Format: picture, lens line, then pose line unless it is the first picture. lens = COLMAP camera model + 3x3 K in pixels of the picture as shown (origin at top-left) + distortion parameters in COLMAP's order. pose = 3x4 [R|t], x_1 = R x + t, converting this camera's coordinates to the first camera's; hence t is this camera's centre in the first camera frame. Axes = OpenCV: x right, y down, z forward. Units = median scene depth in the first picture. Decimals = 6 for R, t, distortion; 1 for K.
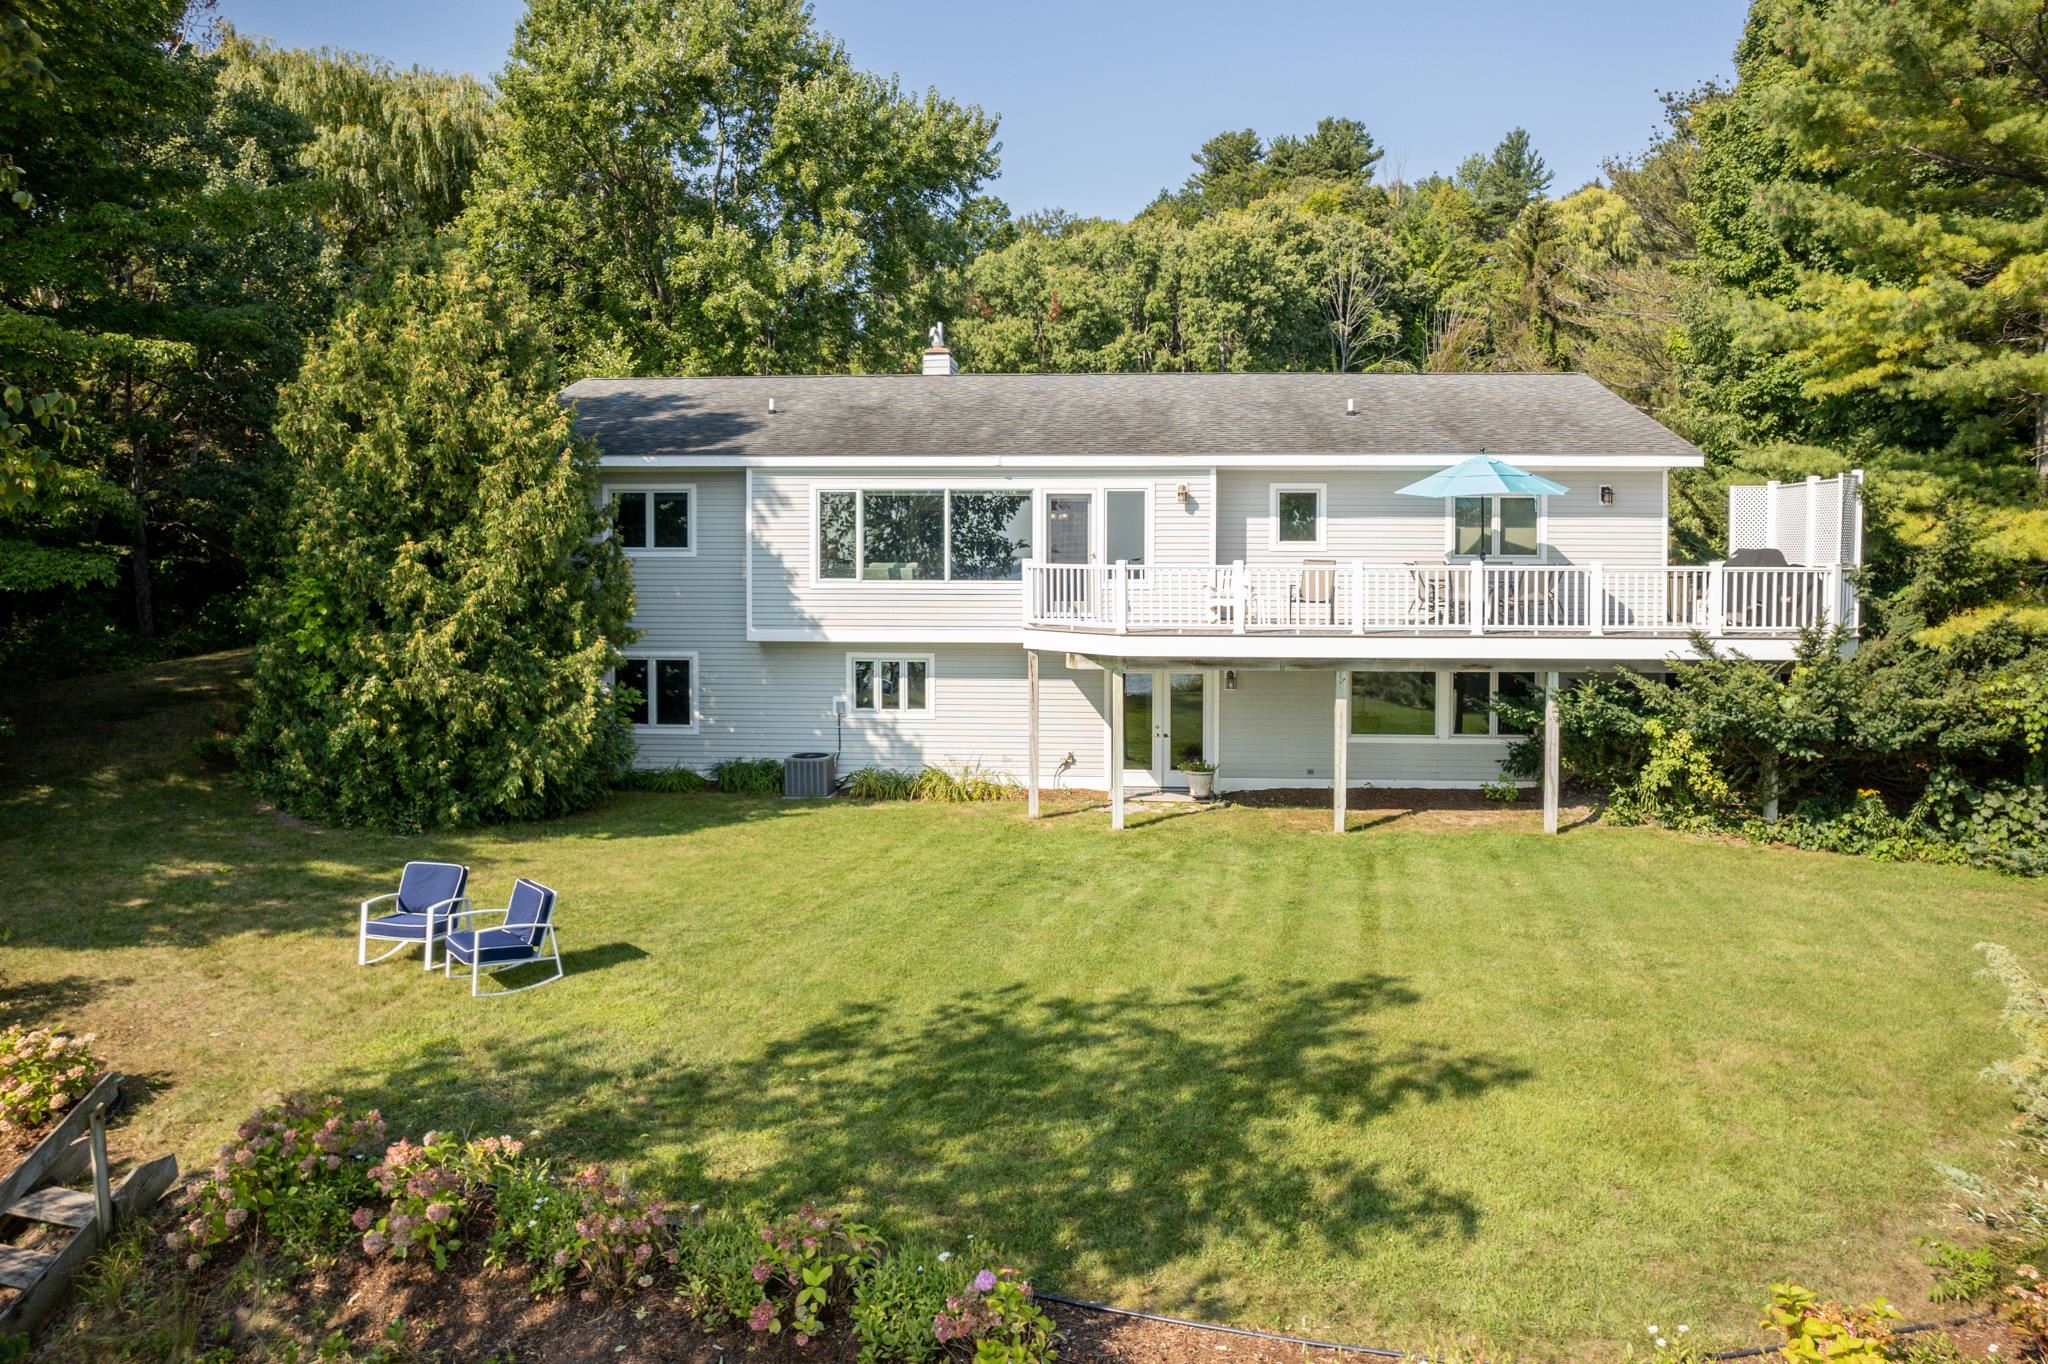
lens RADIAL K [[1407.9, 0, 1076.7], [0, 1407.9, 674.6], [0, 0, 1]] dist [-0.048358, -0.003156]
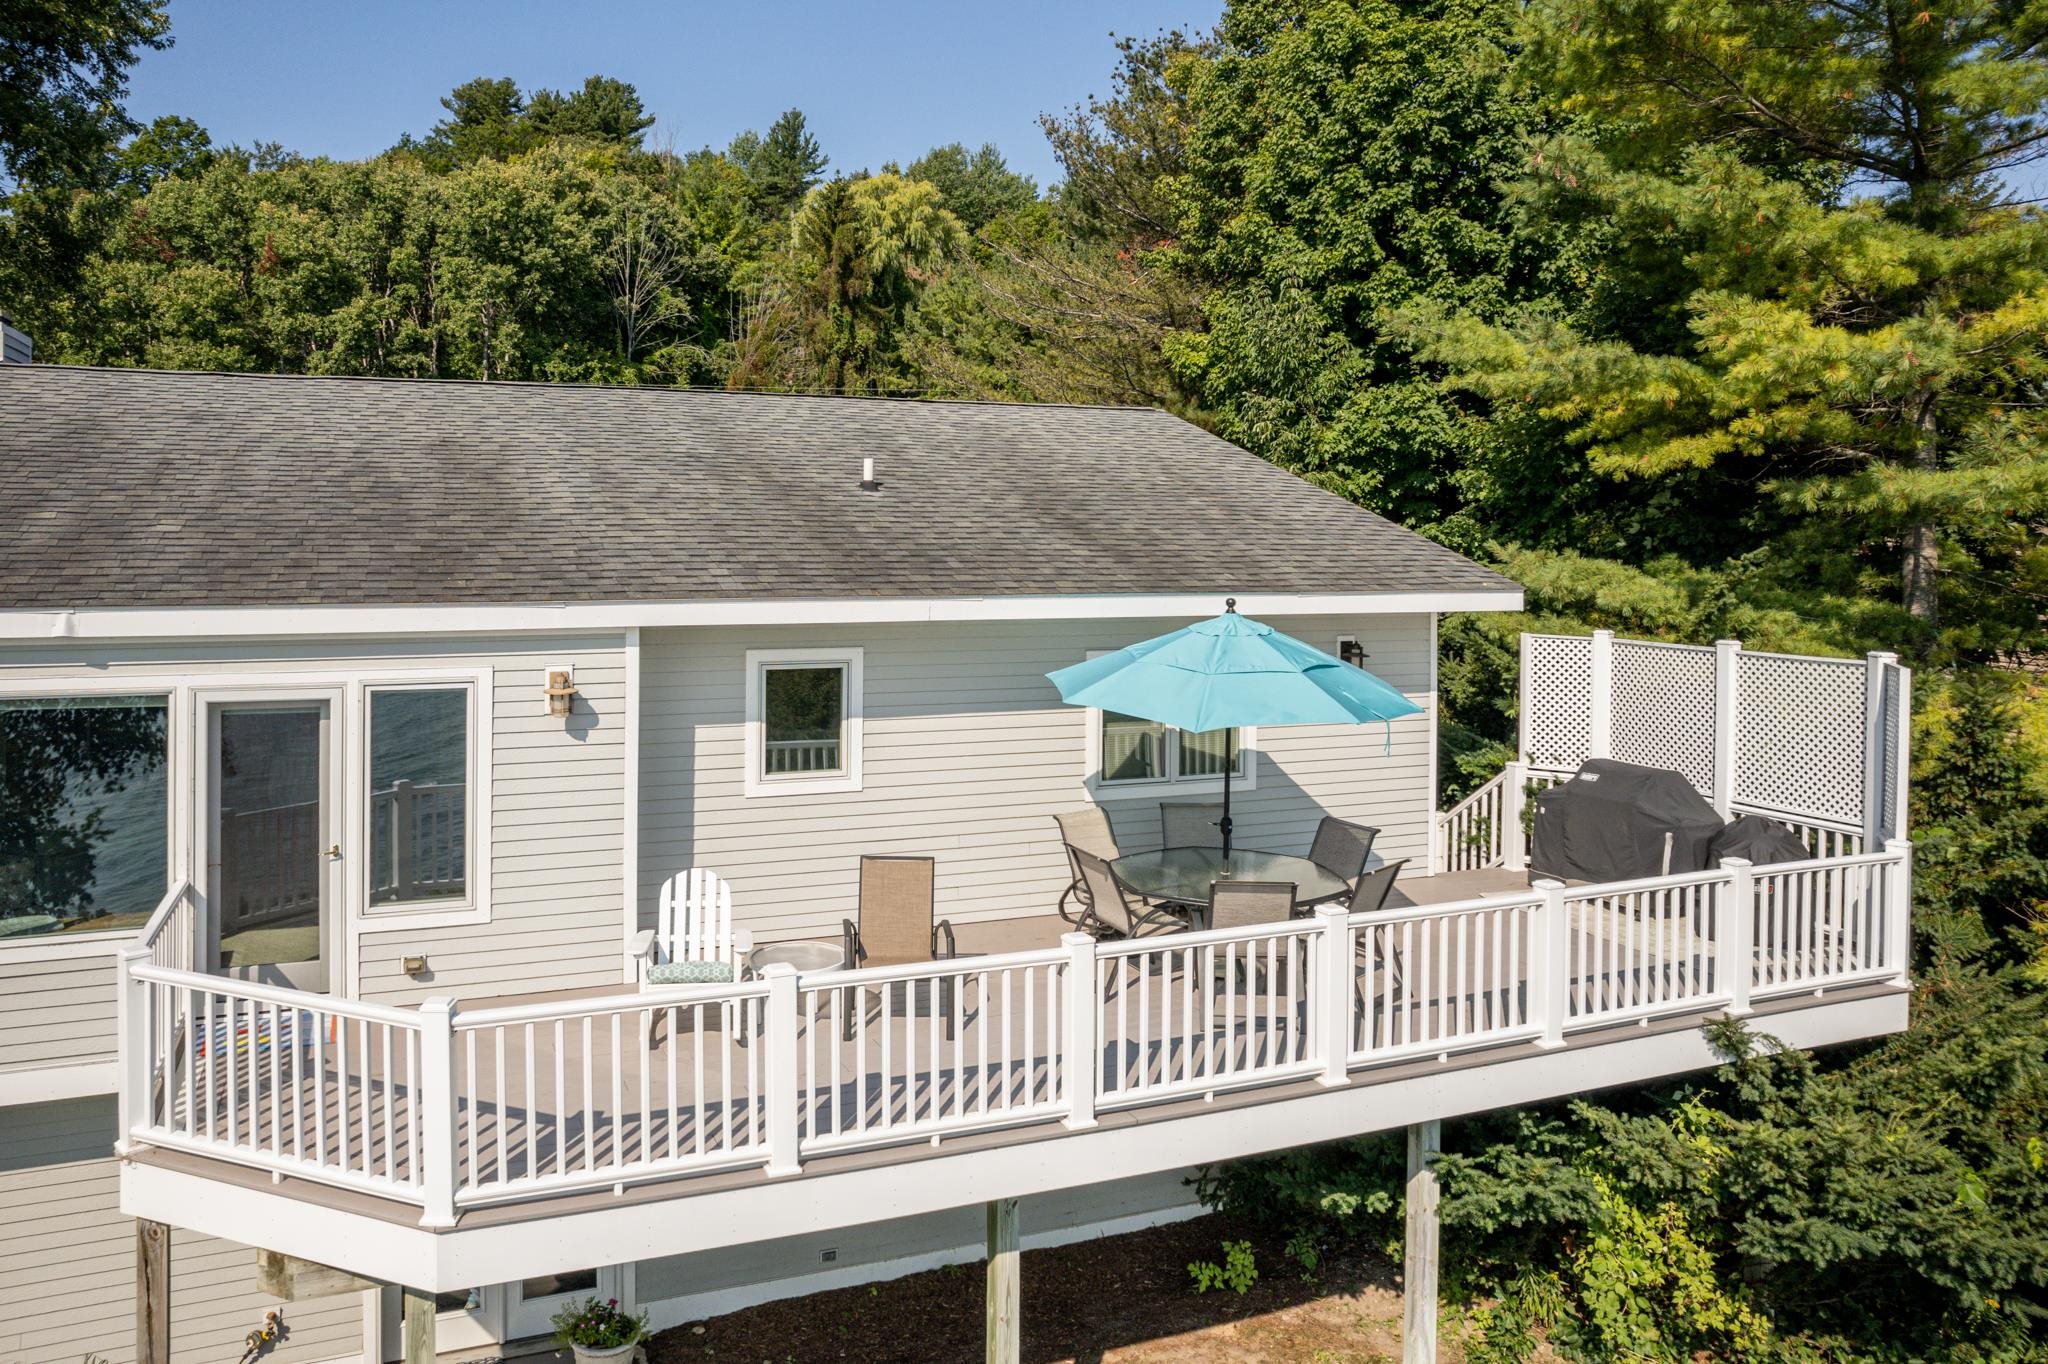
lens RADIAL K [[1474.6, 0, 951.3], [0, 1474.6, 525.2], [0, 0, 1]] dist [-0.106859, 0.112290]
pose [[0.910586, 0.007101, 0.413258, 0.000583], [0.031166, 0.995826, -0.085783, -0.075859], [-0.412142, 0.090992, 0.906565, 0.305239]]
